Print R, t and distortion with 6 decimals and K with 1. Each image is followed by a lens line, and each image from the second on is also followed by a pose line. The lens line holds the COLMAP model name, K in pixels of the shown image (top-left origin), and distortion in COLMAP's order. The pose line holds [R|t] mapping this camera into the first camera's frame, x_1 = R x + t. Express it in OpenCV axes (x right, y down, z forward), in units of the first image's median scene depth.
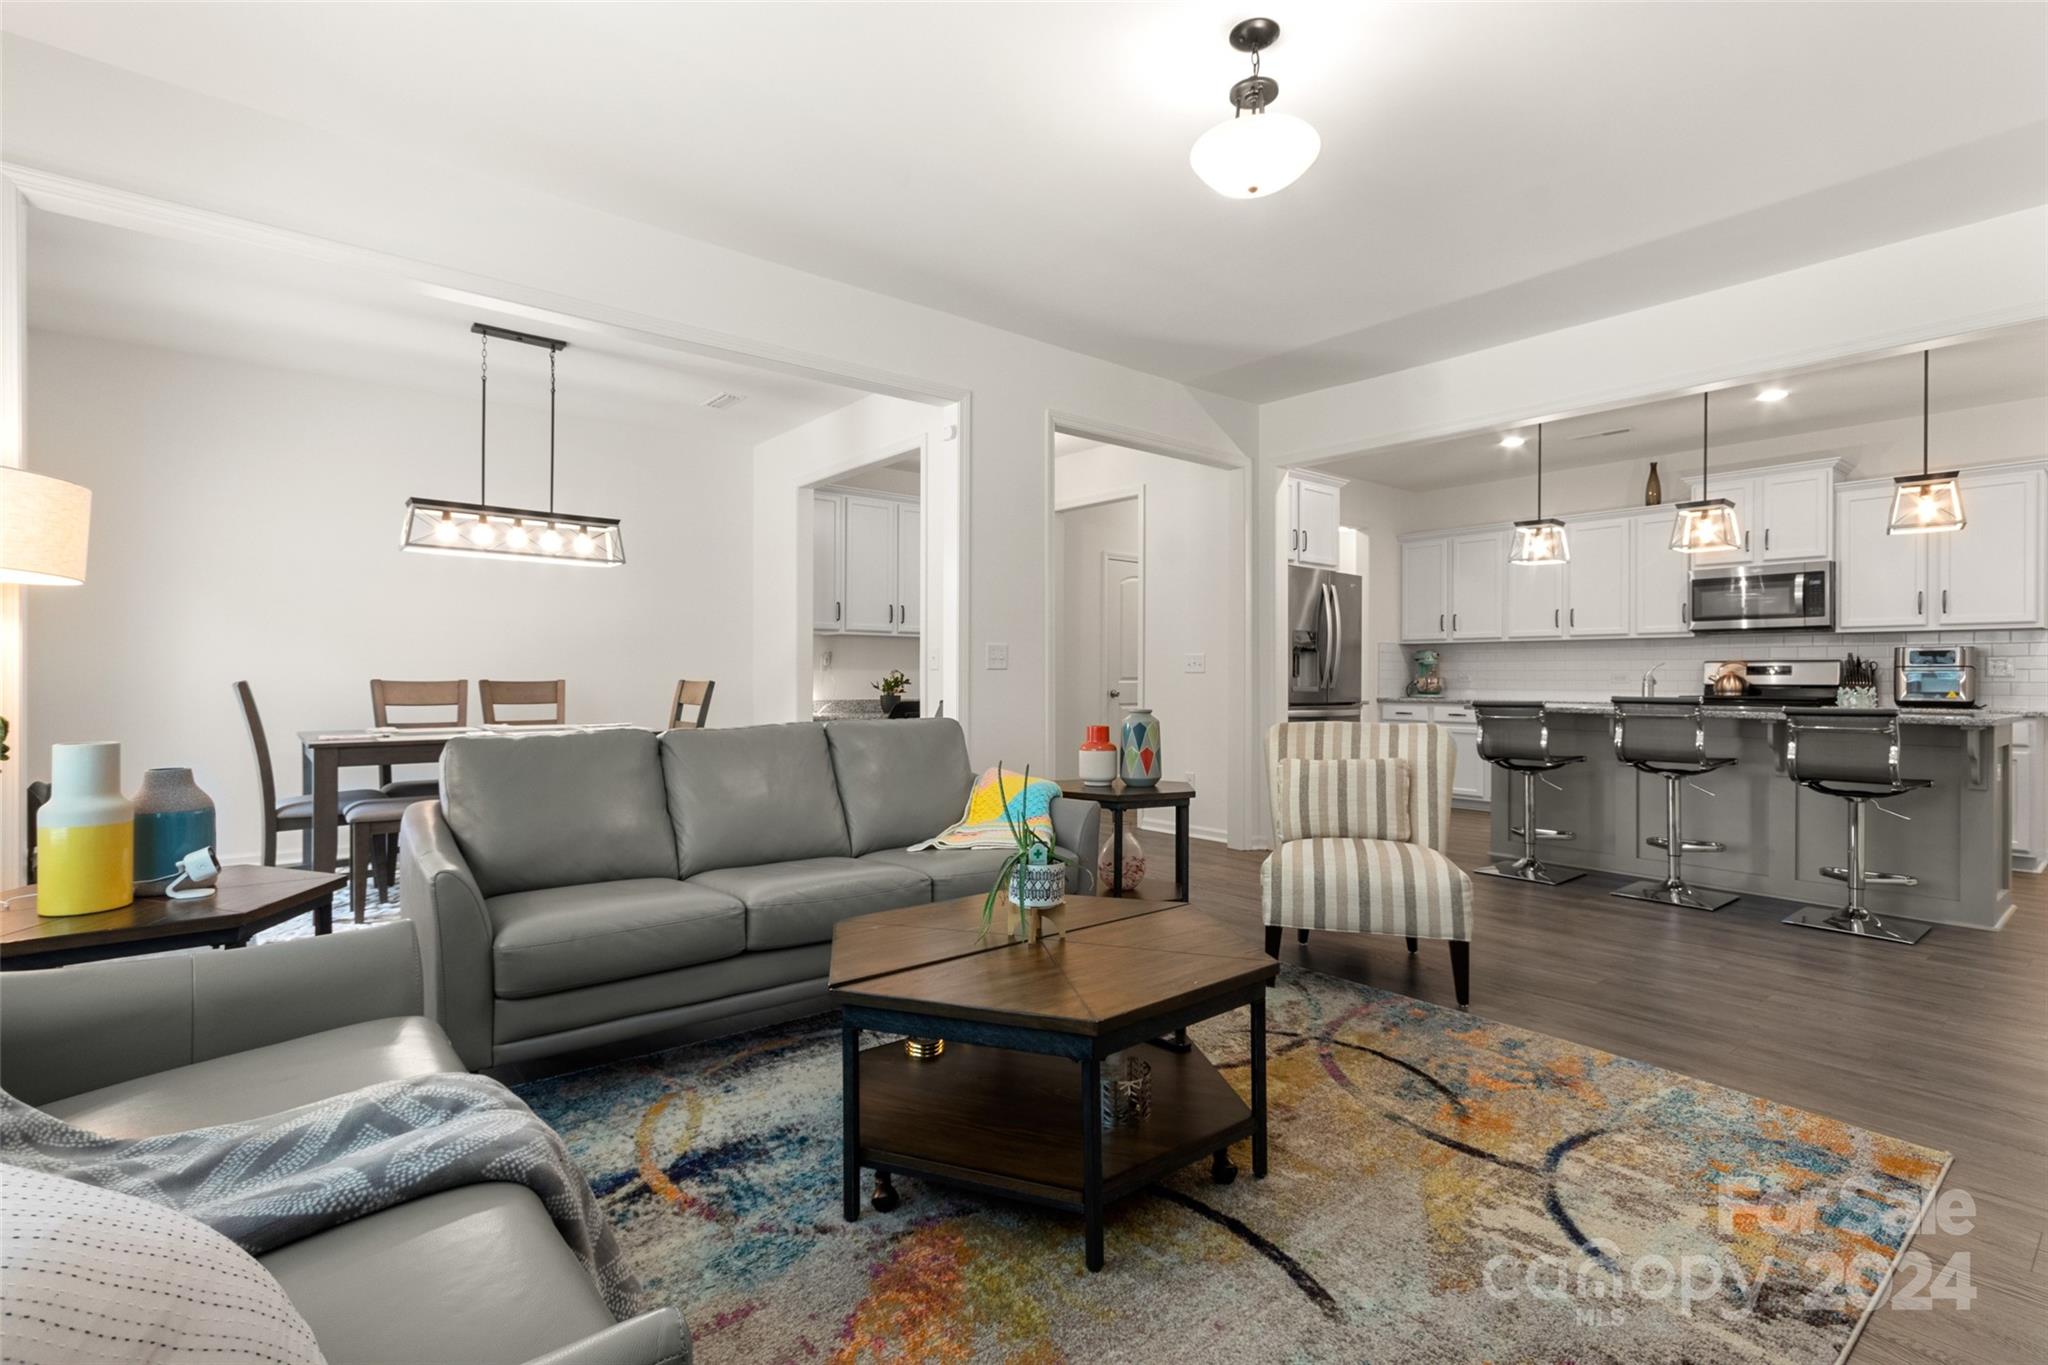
lens RADIAL K [[951.4, 0, 1030.3], [0, 951.4, 672.6], [0, 0, 1]] dist [0.000709, 0.000002]
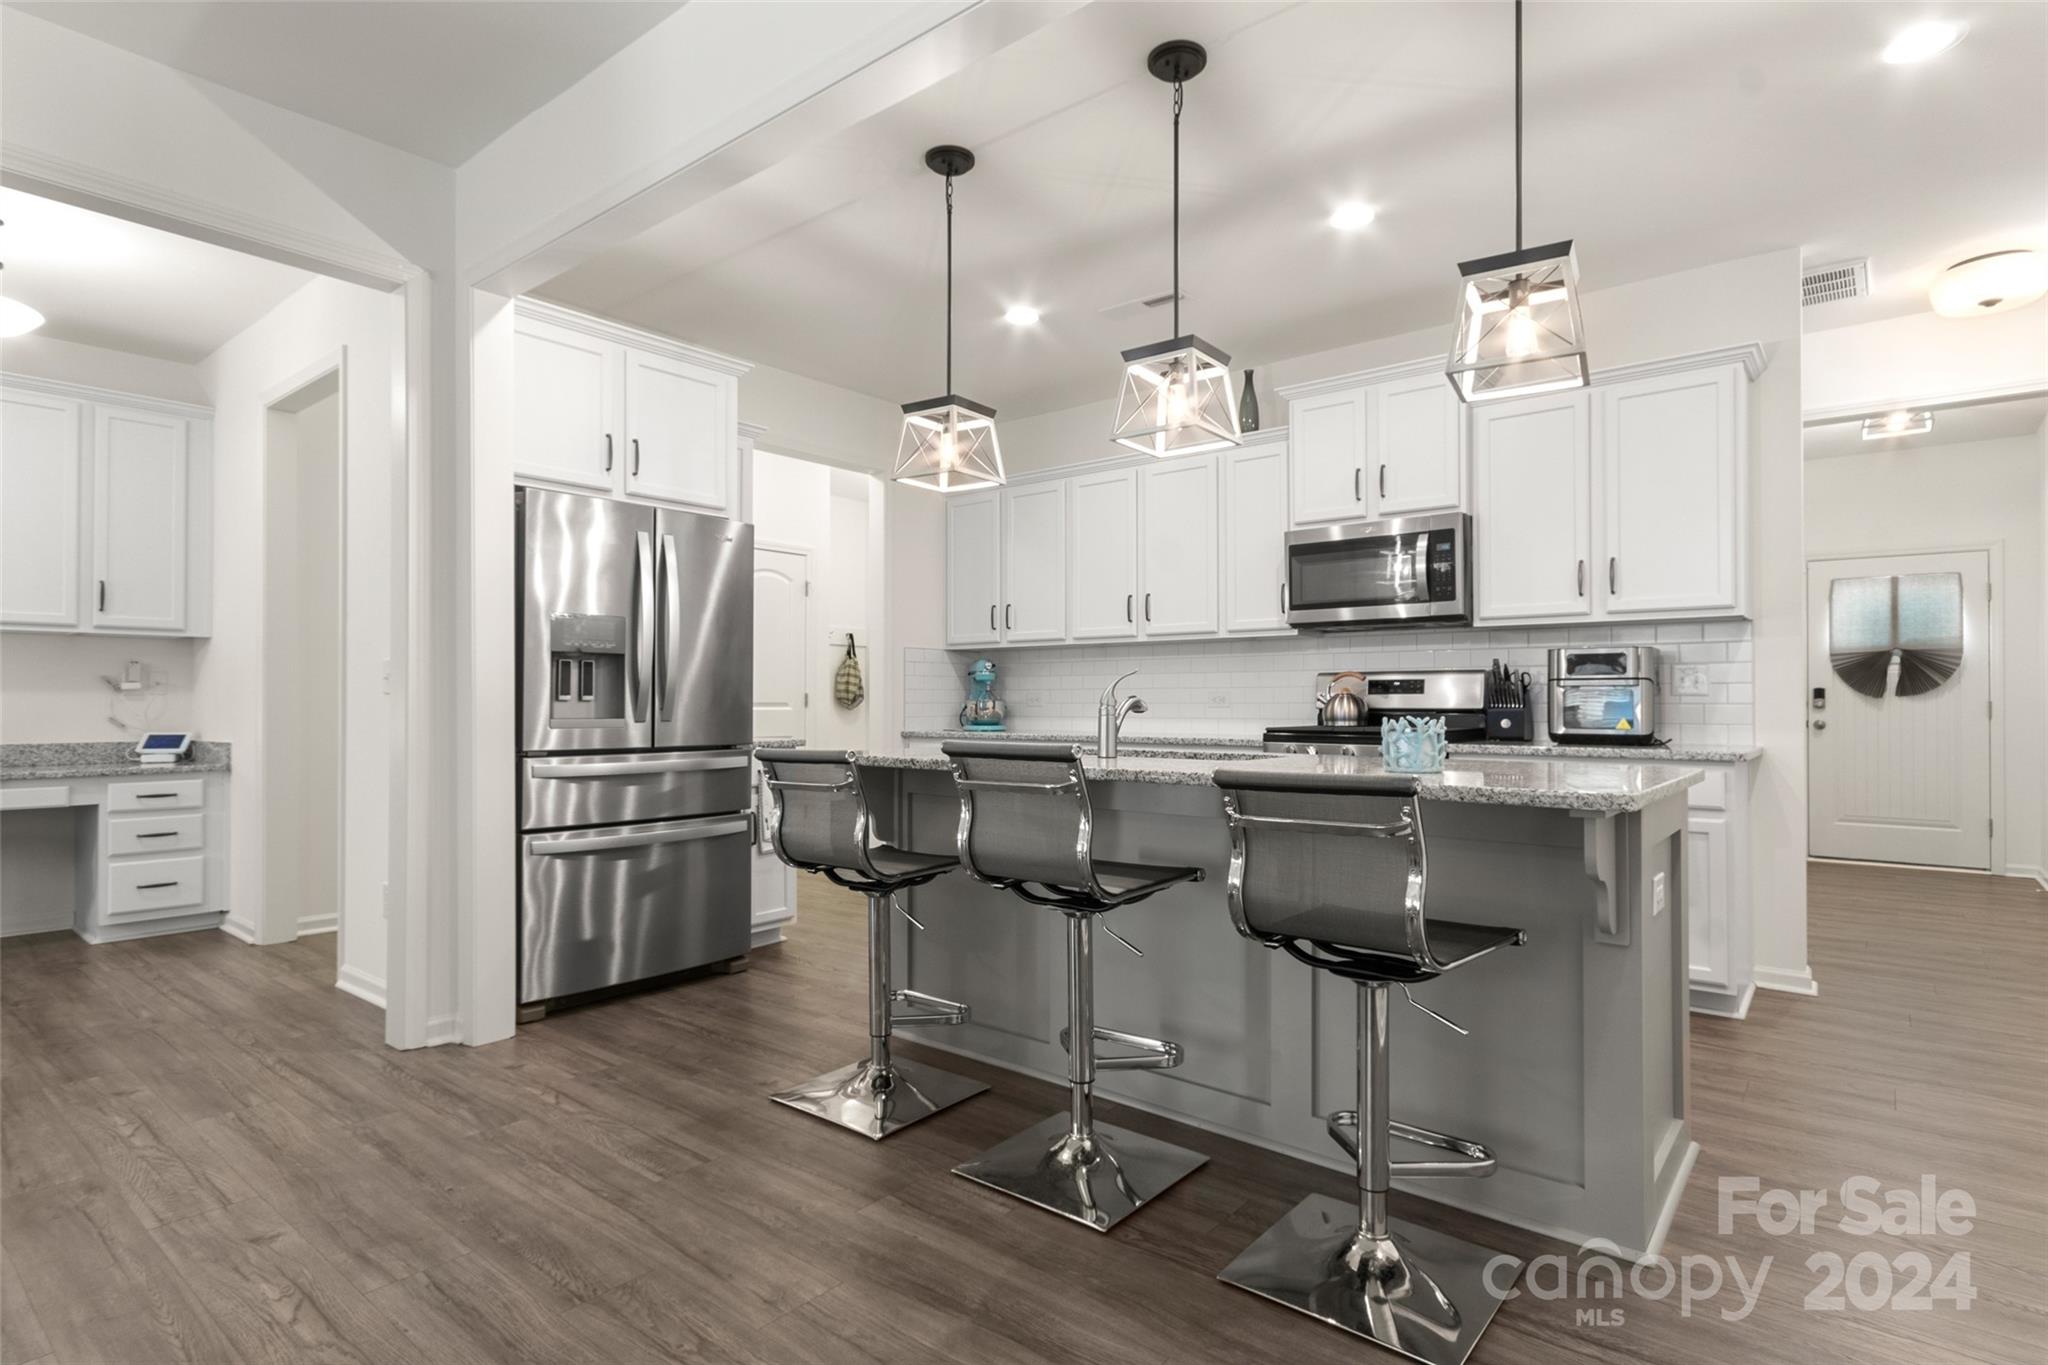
lens RADIAL K [[1046.5, 0, 1015.3], [0, 1046.5, 695.3], [0, 0, 1]] dist [-0.004636, -0.000574]
pose [[0.979783, -0.003638, 0.200030, 0.406123], [0.003483, 0.999993, 0.001125, 0.001886], [-0.200033, -0.000406, 0.979789, 0.375978]]
